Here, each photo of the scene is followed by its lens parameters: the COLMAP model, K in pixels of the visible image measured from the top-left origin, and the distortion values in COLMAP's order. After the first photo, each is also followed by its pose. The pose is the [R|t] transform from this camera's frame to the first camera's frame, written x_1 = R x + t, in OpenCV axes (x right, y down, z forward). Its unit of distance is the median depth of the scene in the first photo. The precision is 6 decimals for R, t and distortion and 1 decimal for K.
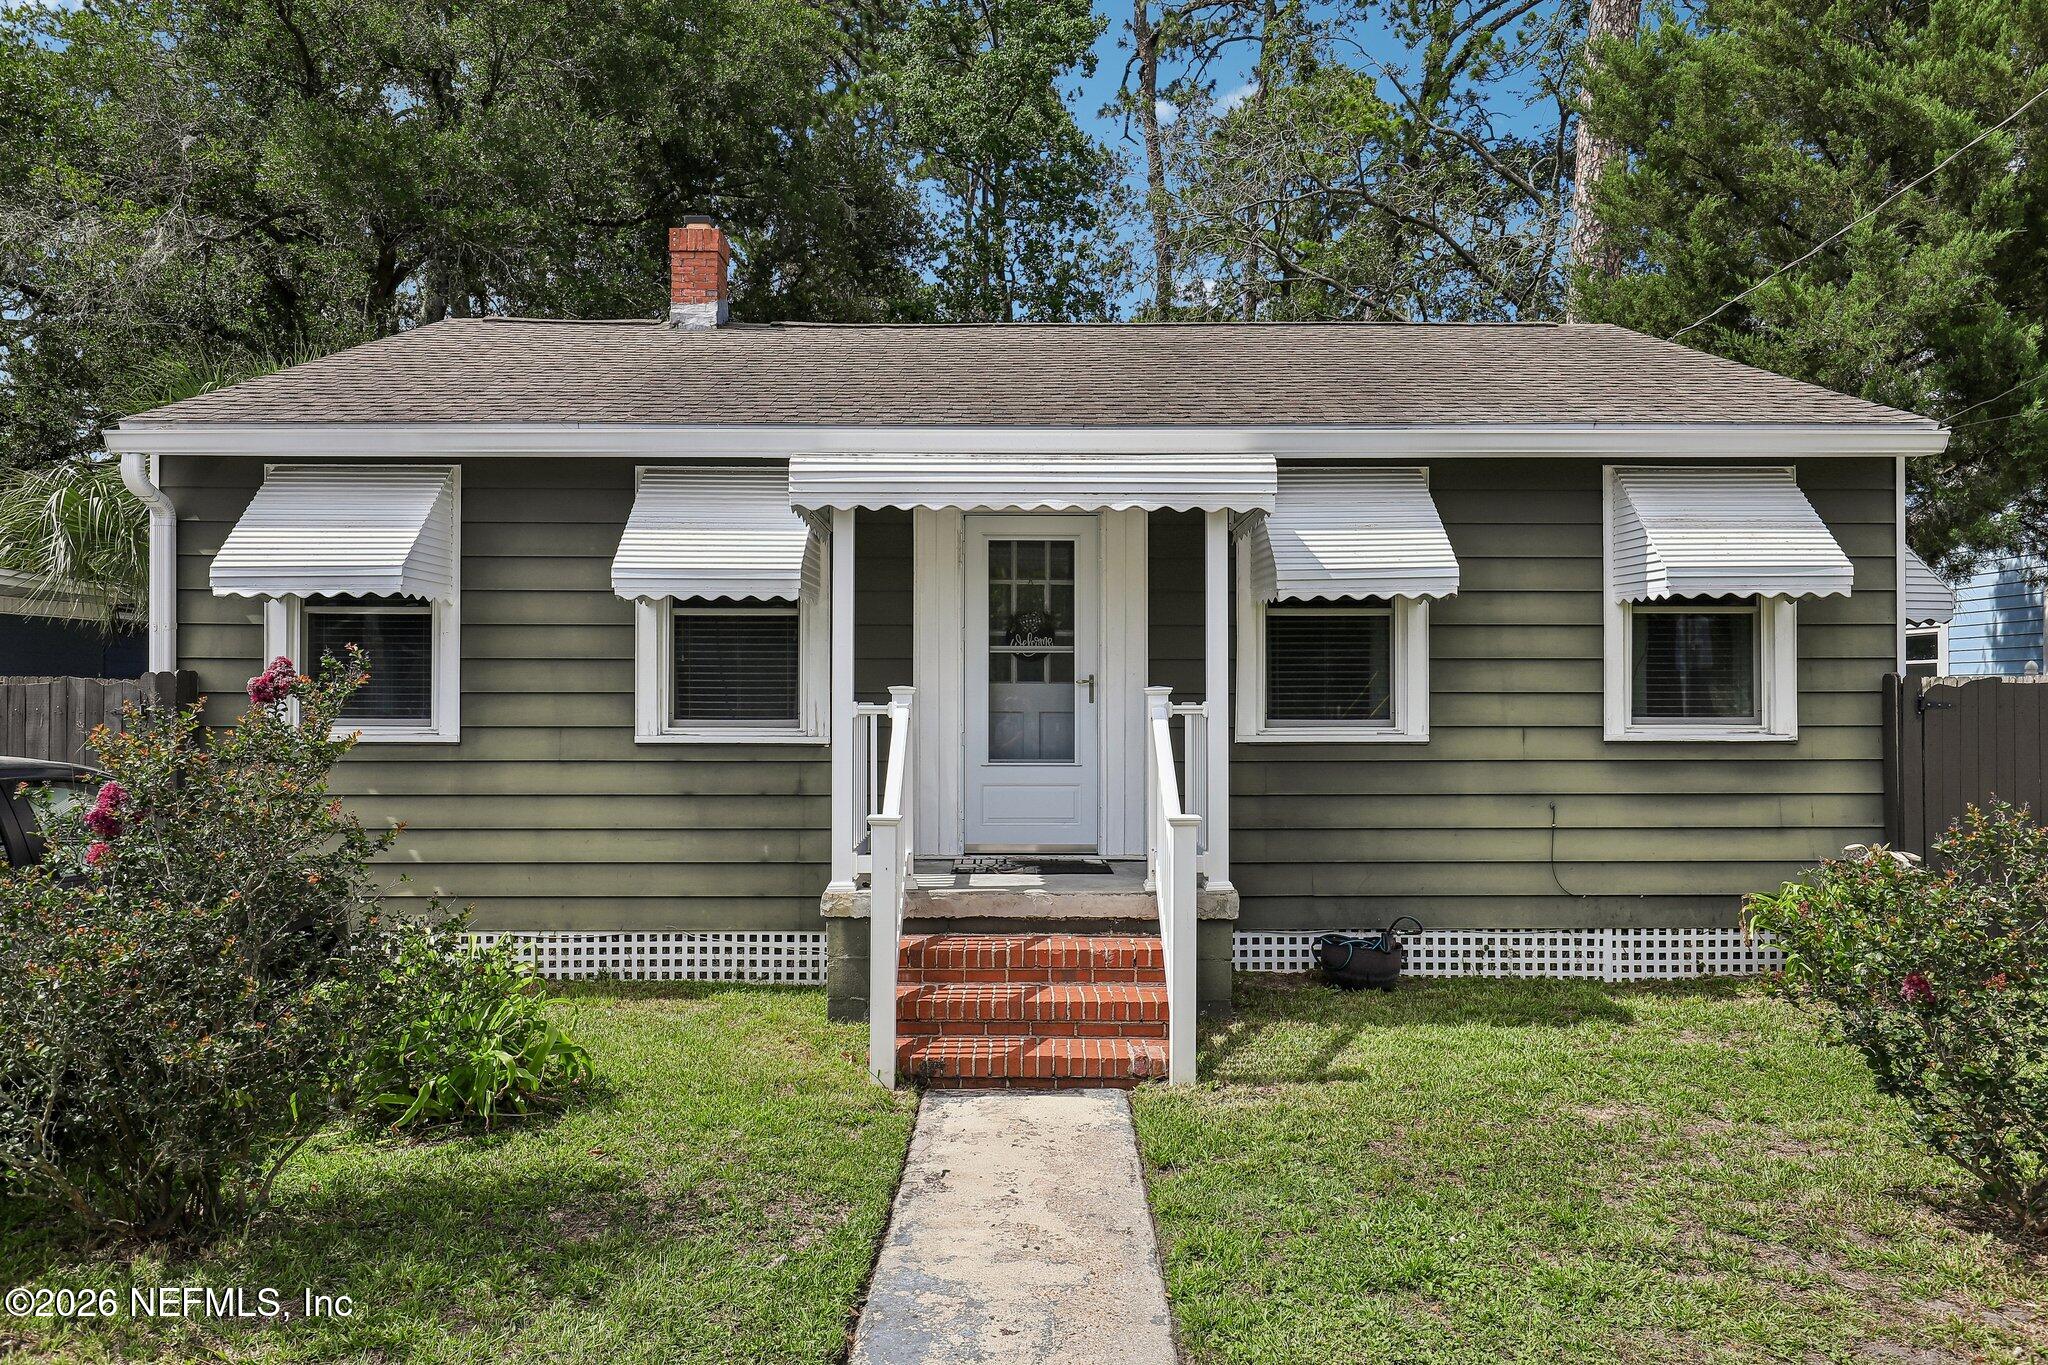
lens RADIAL K [[1345.4, 0, 1024.6], [0, 1345.4, 724.5], [0, 0, 1]] dist [0.064748, 0.000734]
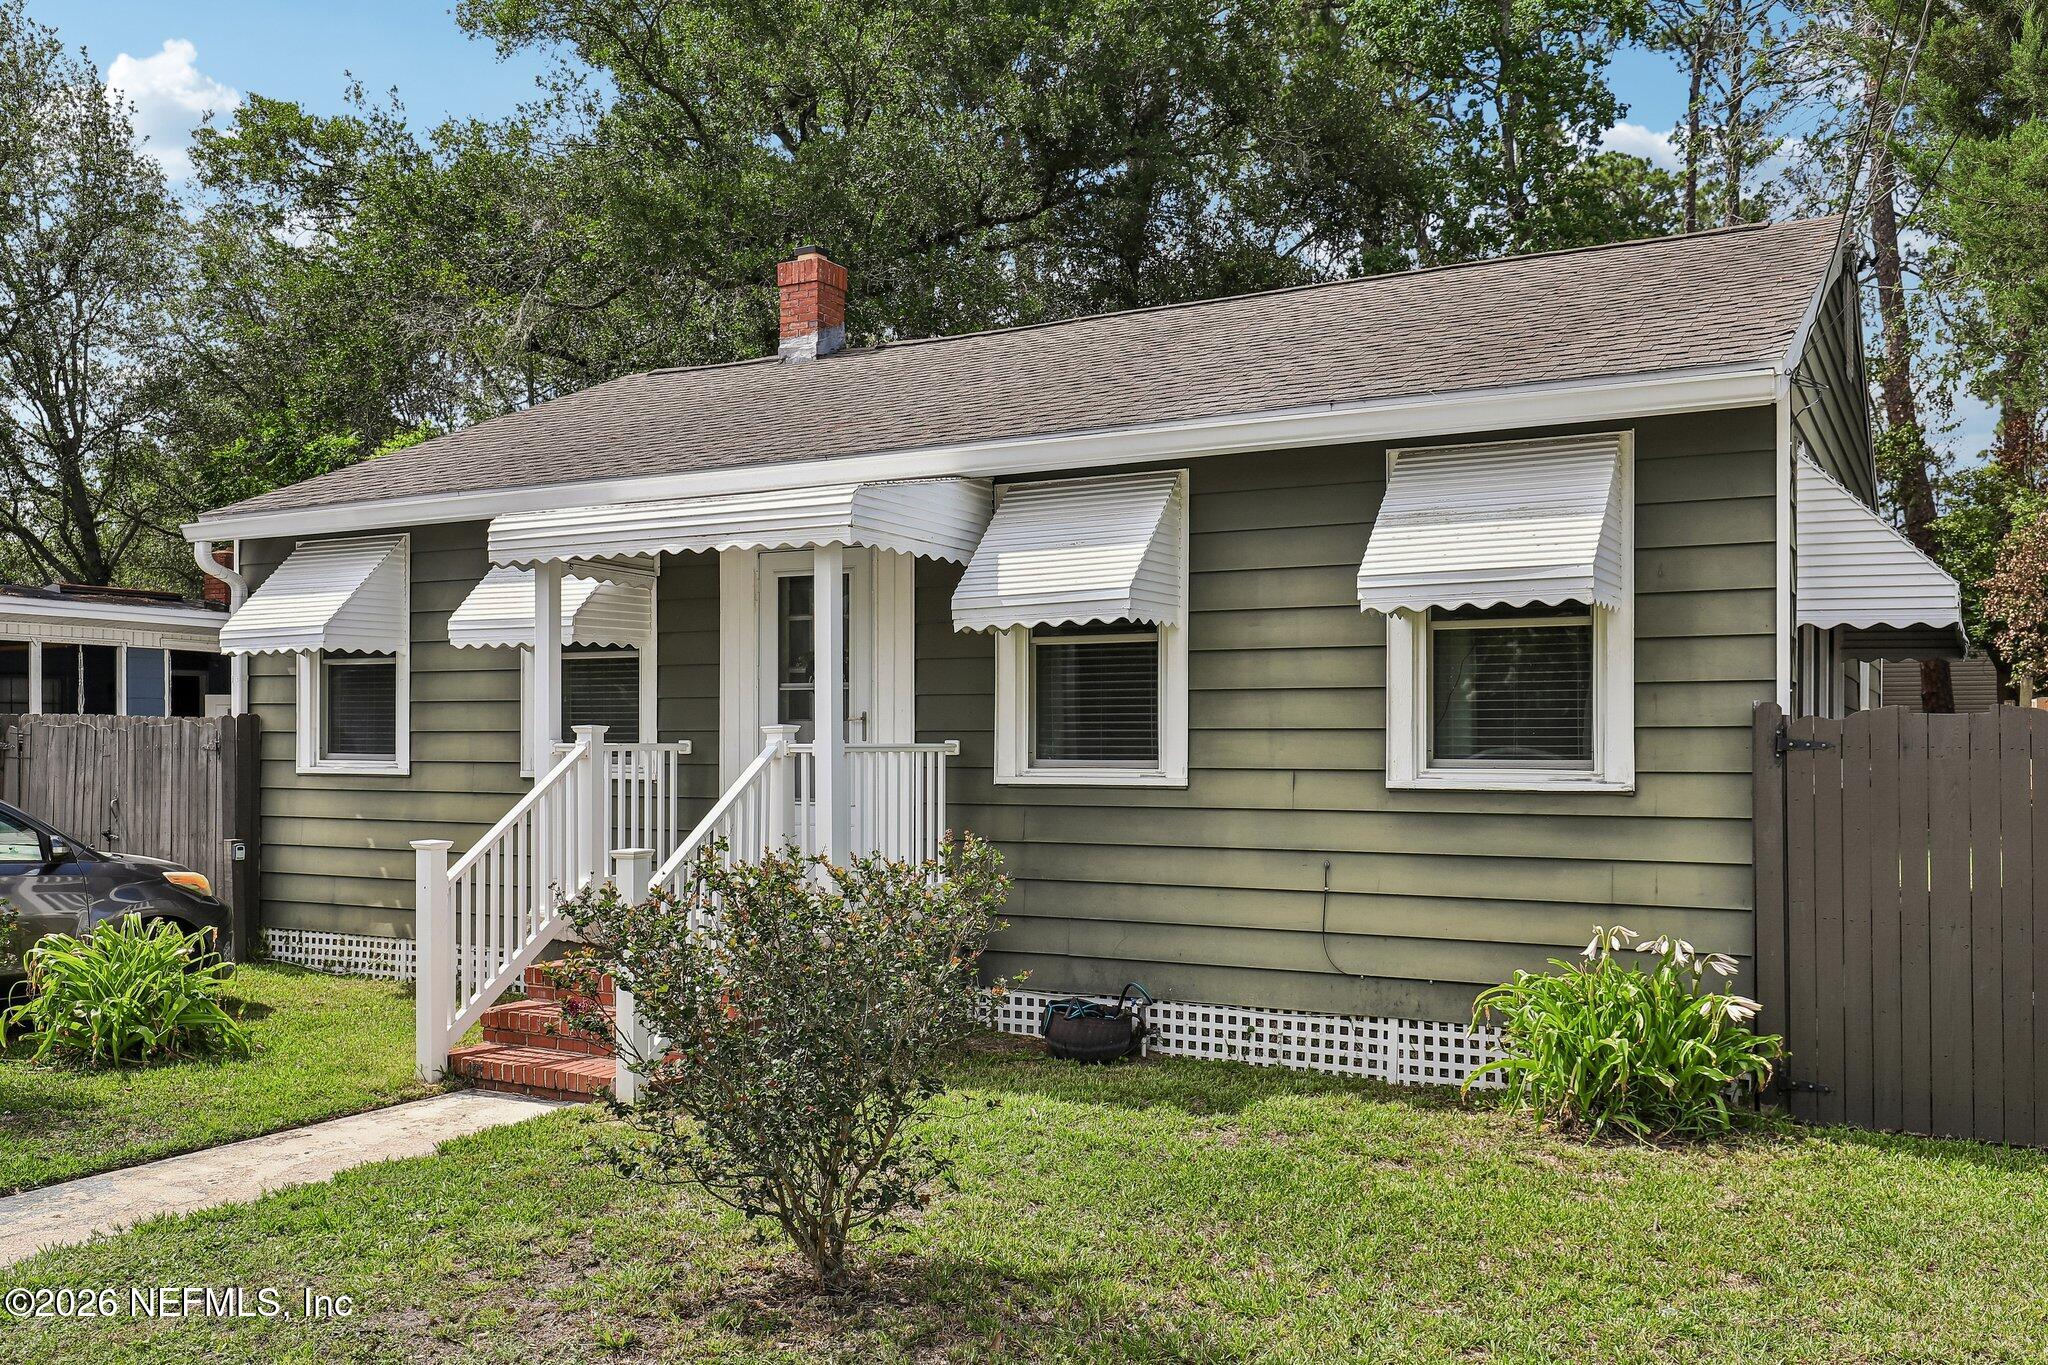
lens RADIAL K [[1708.8, 0, 1022.2], [0, 1708.8, 777.4], [0, 0, 1]] dist [0.128213, 0.001344]
pose [[0.860237, 0.011040, -0.509775, 0.760362], [-0.008248, 0.999936, 0.007737, -0.000383], [0.509828, -0.002451, 0.860273, 0.002466]]
